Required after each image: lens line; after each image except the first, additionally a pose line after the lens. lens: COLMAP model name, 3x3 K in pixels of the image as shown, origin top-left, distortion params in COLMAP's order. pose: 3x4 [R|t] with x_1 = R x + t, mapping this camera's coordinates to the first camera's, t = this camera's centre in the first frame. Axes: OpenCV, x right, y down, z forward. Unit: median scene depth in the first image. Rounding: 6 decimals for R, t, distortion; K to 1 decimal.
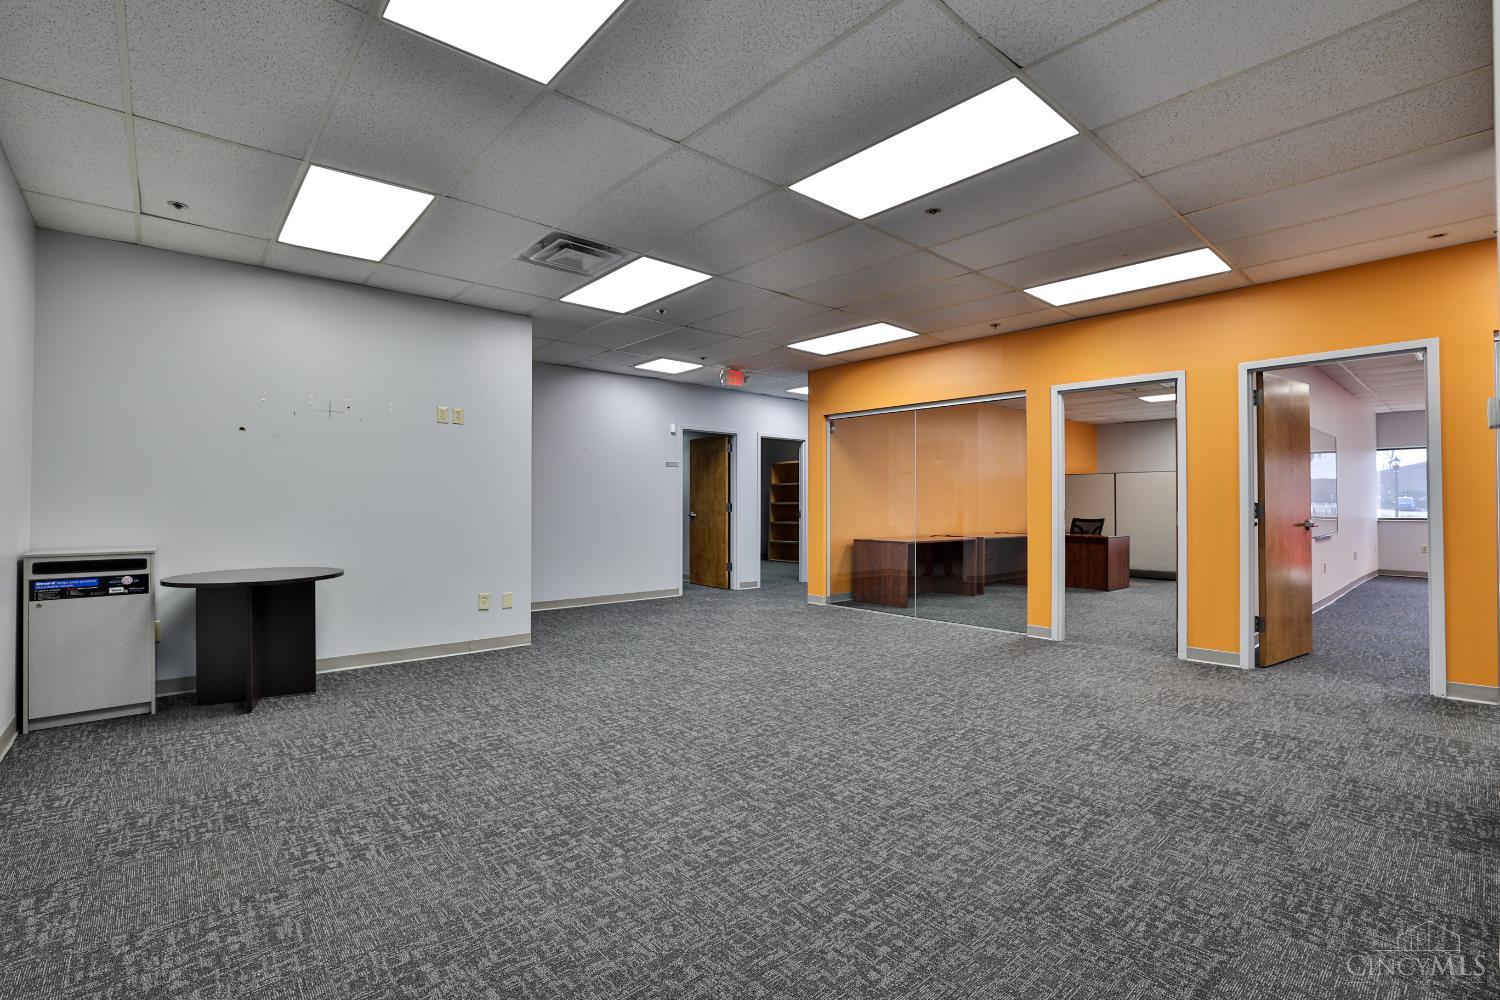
lens RADIAL K [[674.2, 0, 743.1], [0, 674.2, 492.2], [0, 0, 1]] dist [-0.027988, -0.000091]
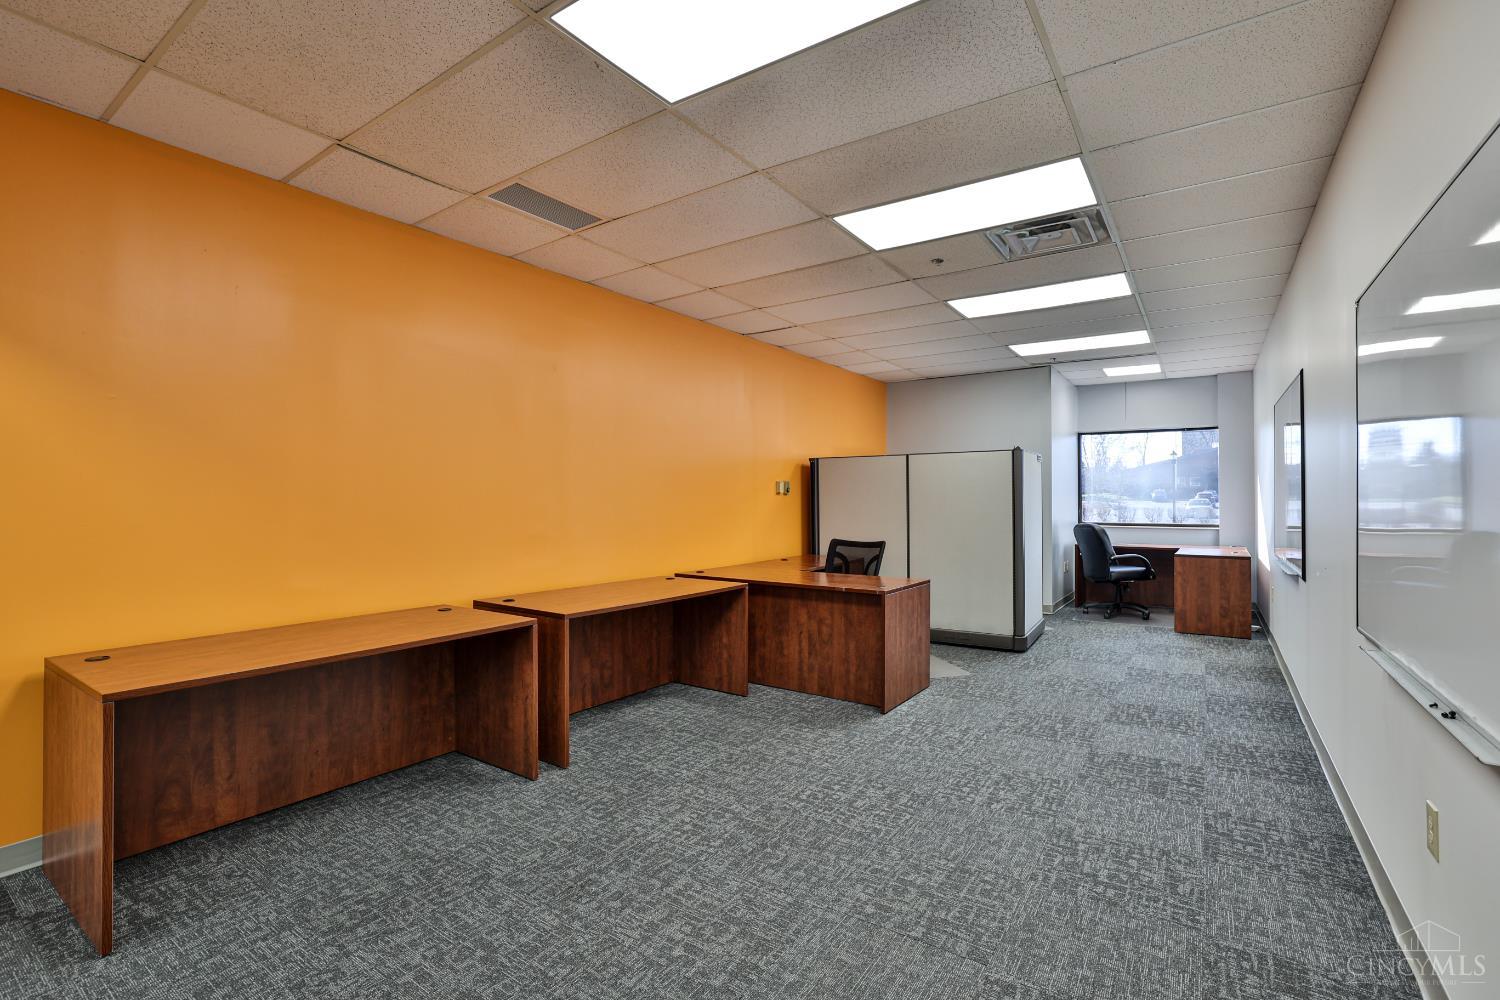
lens RADIAL K [[674.2, 0, 743.1], [0, 674.2, 492.2], [0, 0, 1]] dist [-0.027988, -0.000091]
pose [[0.969675, -0.001981, 0.244391, 0.311407], [0.000059, 0.999969, 0.007872, -0.001515], [-0.244399, -0.007618, 0.969645, 0.532647]]
